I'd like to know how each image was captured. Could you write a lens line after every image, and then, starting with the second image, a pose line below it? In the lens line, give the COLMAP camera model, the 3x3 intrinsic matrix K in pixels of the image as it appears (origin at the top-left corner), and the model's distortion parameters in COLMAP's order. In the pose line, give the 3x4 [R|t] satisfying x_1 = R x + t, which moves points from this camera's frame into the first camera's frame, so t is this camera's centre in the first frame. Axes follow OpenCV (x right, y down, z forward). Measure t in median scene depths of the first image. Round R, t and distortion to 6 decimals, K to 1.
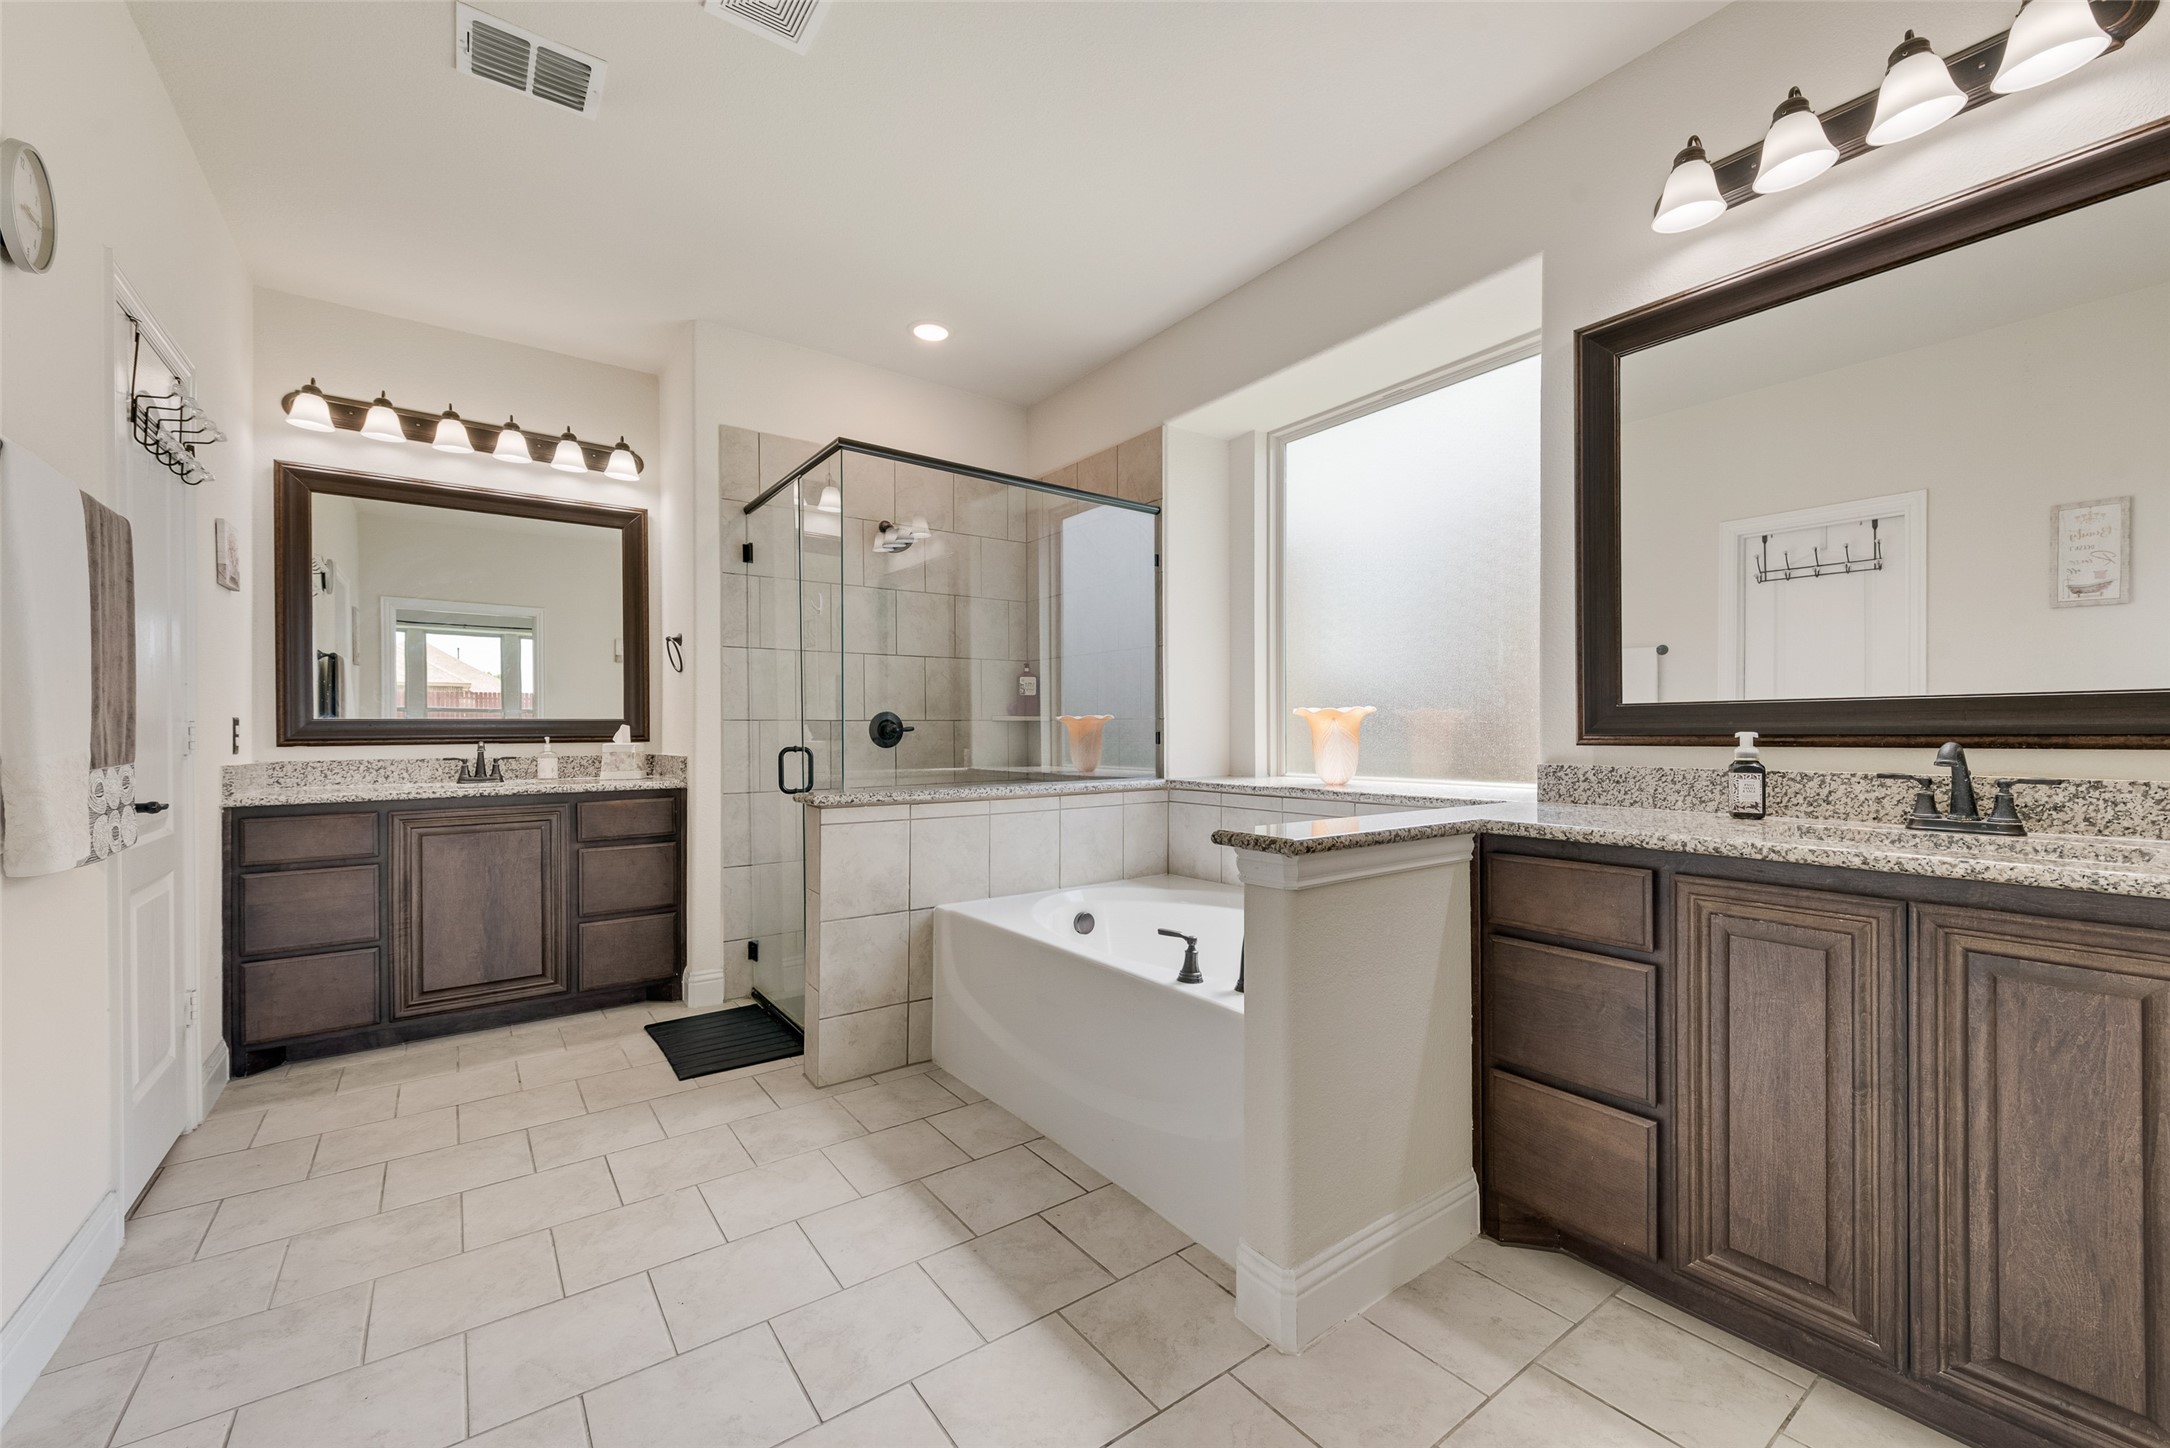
lens RADIAL K [[883.4, 0, 1090.2], [0, 883.4, 726.9], [0, 0, 1]] dist [0.009761, -0.001132]
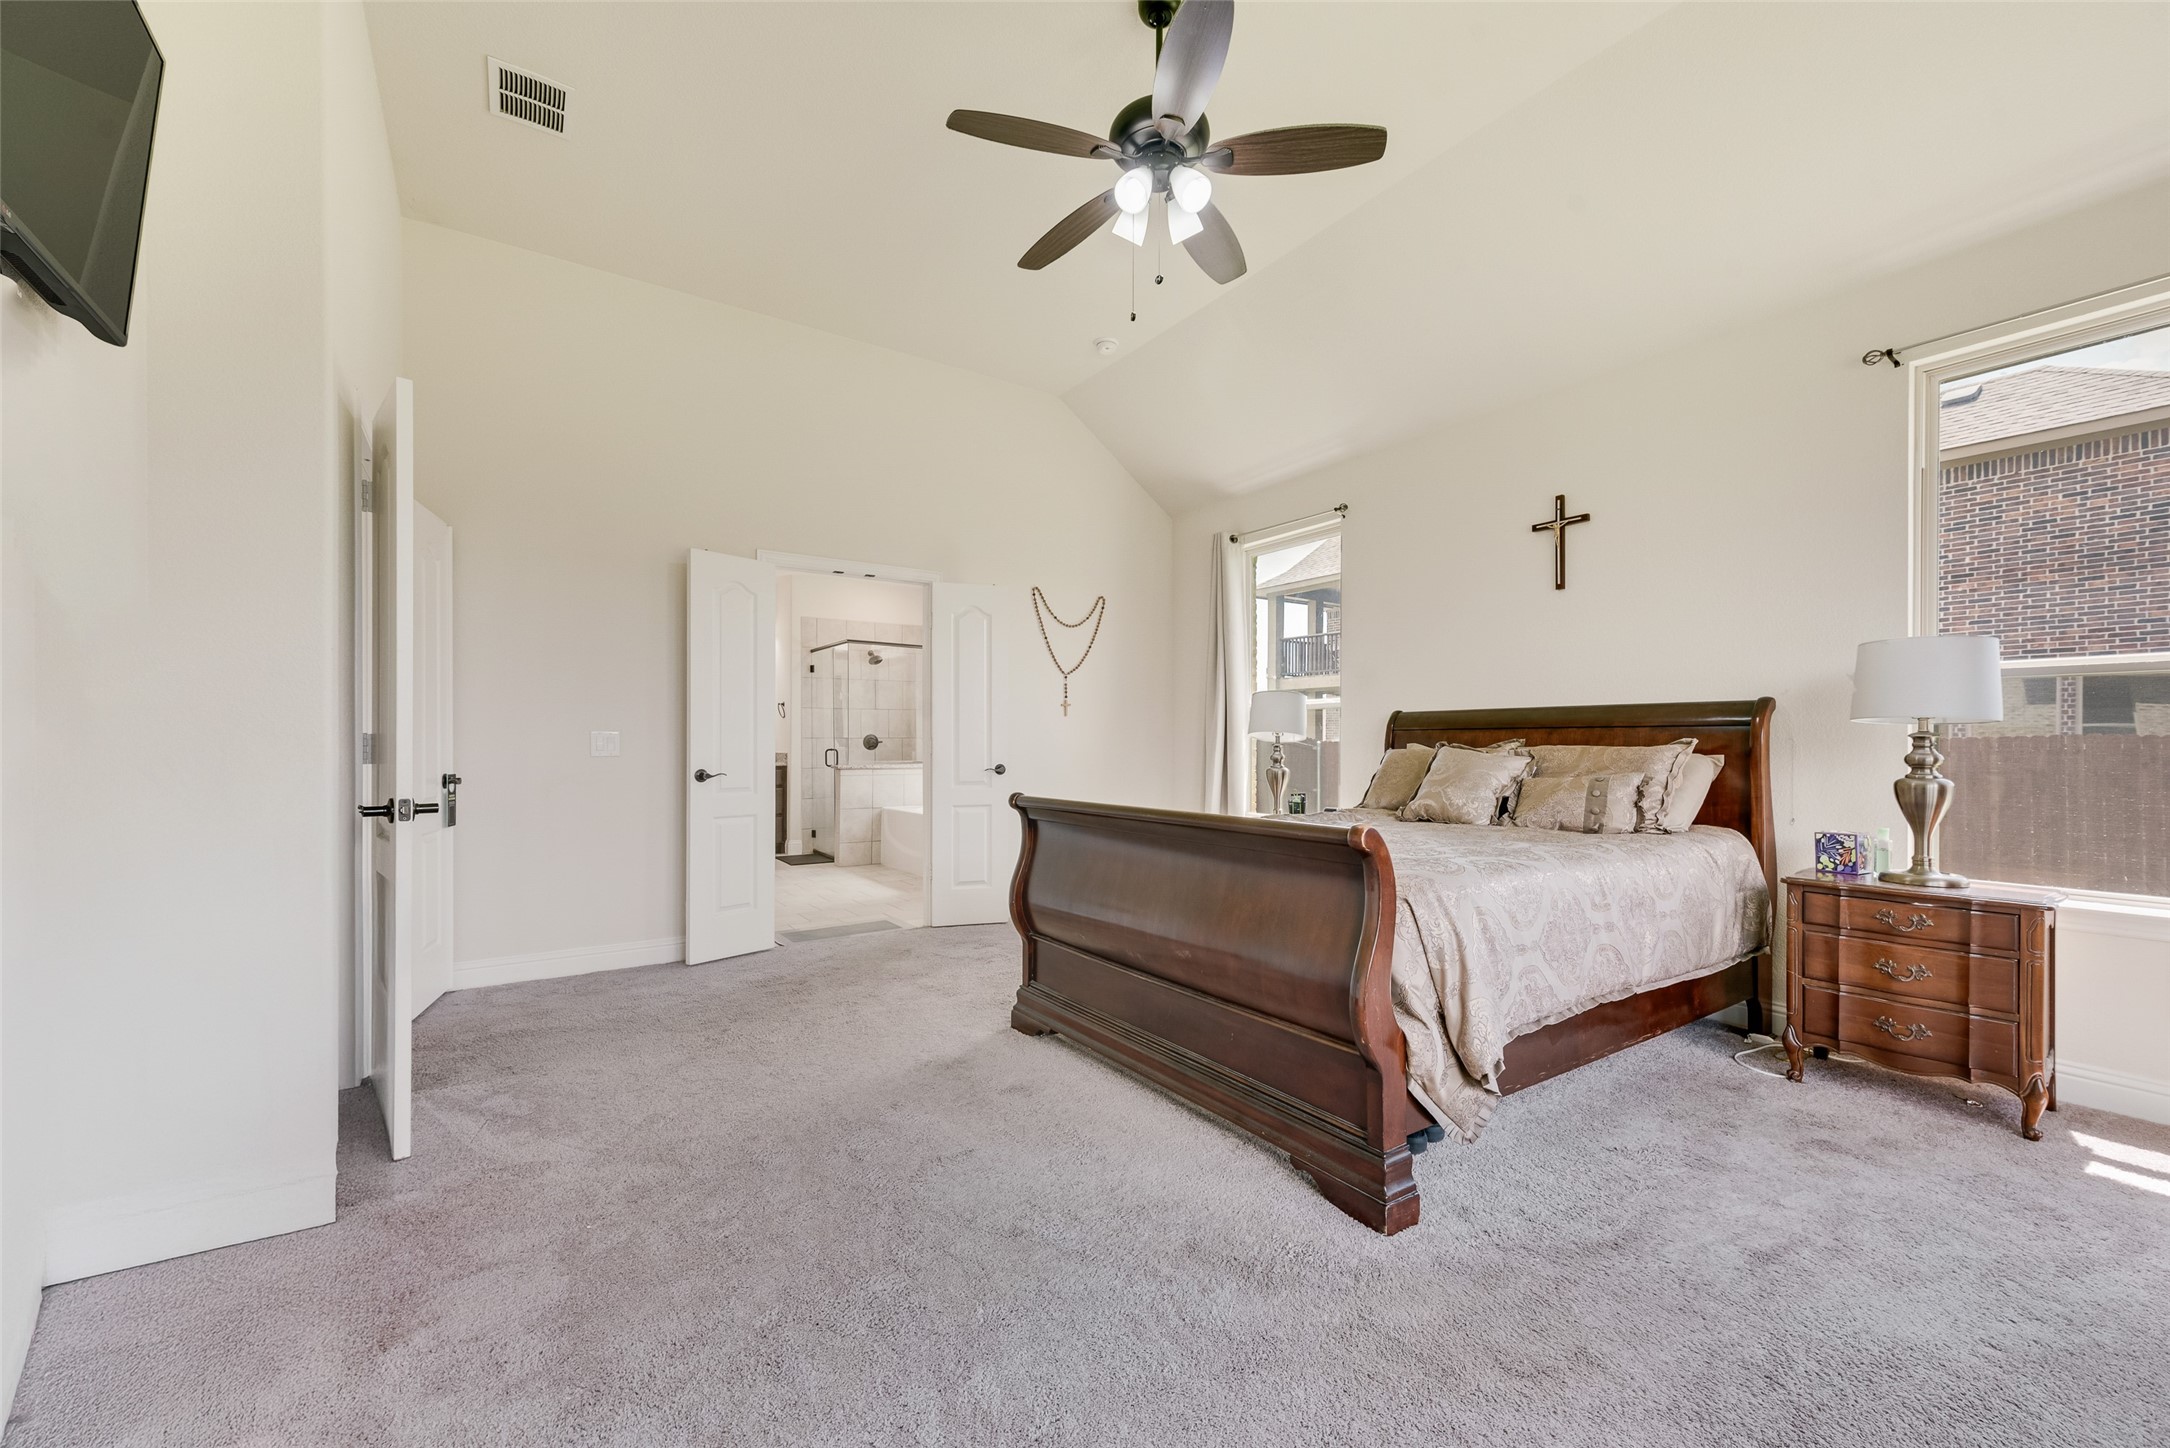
lens RADIAL K [[883.4, 0, 1092.8], [0, 883.4, 735.0], [0, 0, 1]] dist [0.009761, -0.001132]
pose [[0.999517, 0.000485, -0.031078, 0.528808], [-0.000729, 0.999969, -0.007845, 0.002683], [0.031073, 0.007864, 0.999486, -1.616211]]
